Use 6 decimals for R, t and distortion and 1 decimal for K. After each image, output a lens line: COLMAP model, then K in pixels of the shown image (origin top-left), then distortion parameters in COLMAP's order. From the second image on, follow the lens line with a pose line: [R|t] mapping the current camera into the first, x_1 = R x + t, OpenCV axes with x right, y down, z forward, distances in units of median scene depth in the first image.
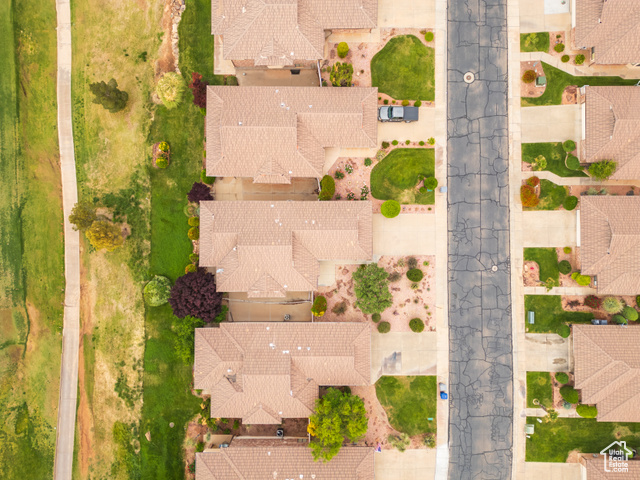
lens RADIAL K [[447.8, 0, 318.0], [0, 447.8, 233.2], [0, 0, 1]] dist [0.071180, -0.059189]
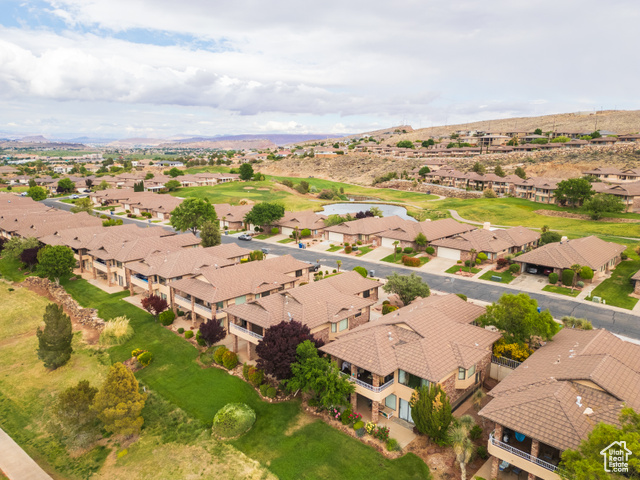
lens RADIAL K [[447.8, 0, 320.0], [0, 447.8, 242.3], [0, 0, 1]] dist [0.071180, -0.059189]
pose [[0.690053, -0.140663, 0.709958, -0.728298], [0.723215, 0.172049, -0.668850, 0.641261], [-0.028065, 0.974994, 0.220452, 0.630825]]
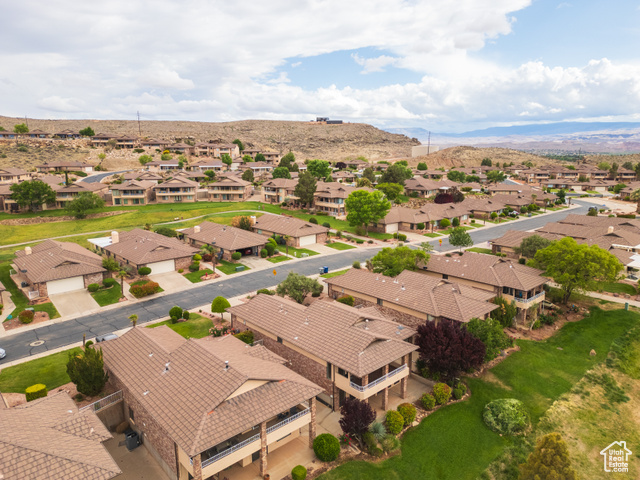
lens RADIAL K [[447.8, 0, 320.6], [0, 447.8, 241.8], [0, 0, 1]] dist [0.071180, -0.059189]
pose [[-0.671378, -0.145836, 0.726625, -0.646854], [0.741048, -0.118848, 0.660851, -0.505506], [-0.010018, 0.982144, 0.187863, 0.656010]]
